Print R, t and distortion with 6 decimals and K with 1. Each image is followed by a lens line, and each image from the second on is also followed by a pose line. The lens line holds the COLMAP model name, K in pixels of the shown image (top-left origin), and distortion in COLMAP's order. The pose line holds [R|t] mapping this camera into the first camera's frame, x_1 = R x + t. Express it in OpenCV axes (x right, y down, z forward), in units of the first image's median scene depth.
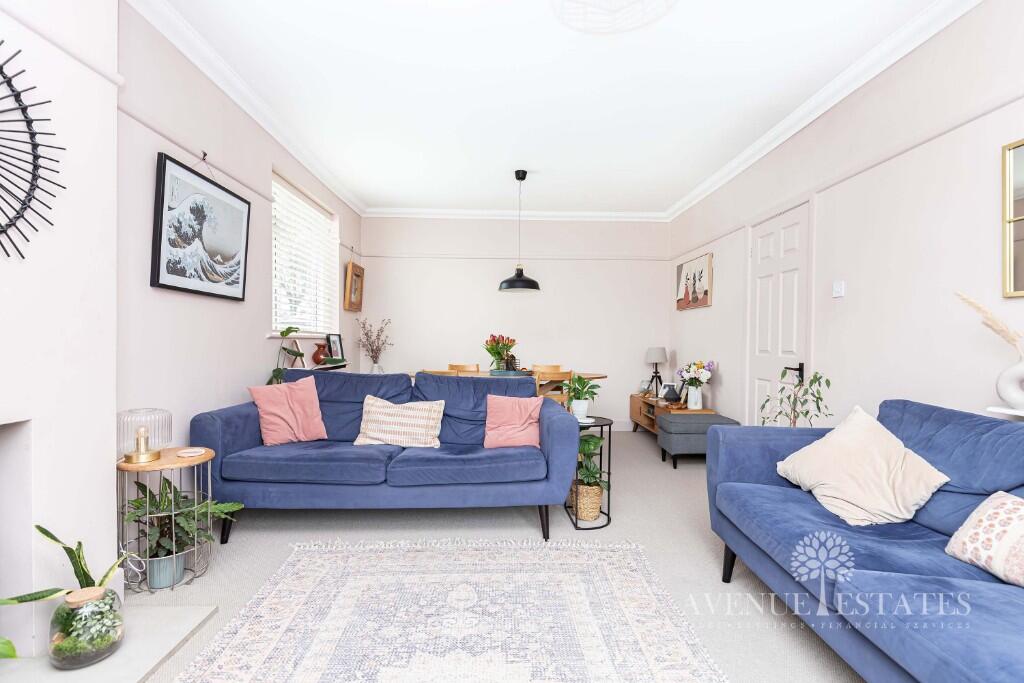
lens RADIAL K [[499.6, 0, 512.0], [0, 499.6, 341.5], [0, 0, 1]] dist [0.000062, 0.000117]
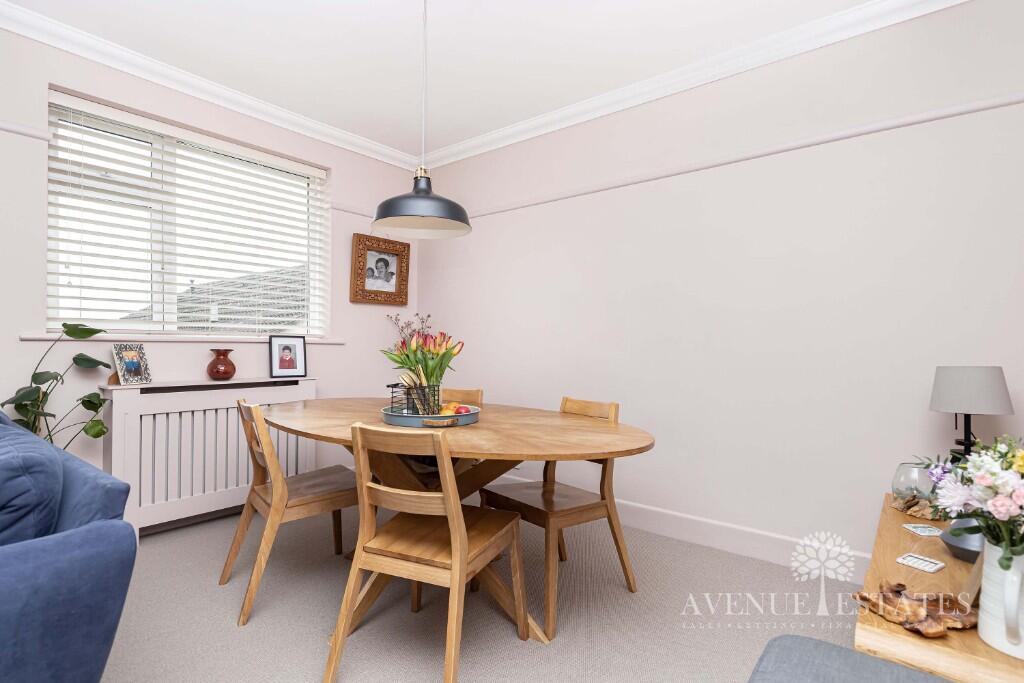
lens RADIAL K [[499.6, 0, 512.0], [0, 499.6, 341.5], [0, 0, 1]] dist [0.000062, 0.000117]
pose [[0.757749, -0.001733, -0.652544, 0.607234], [-0.007140, 0.999915, -0.010947, -0.004626], [0.652507, 0.012954, 0.757672, 1.238597]]
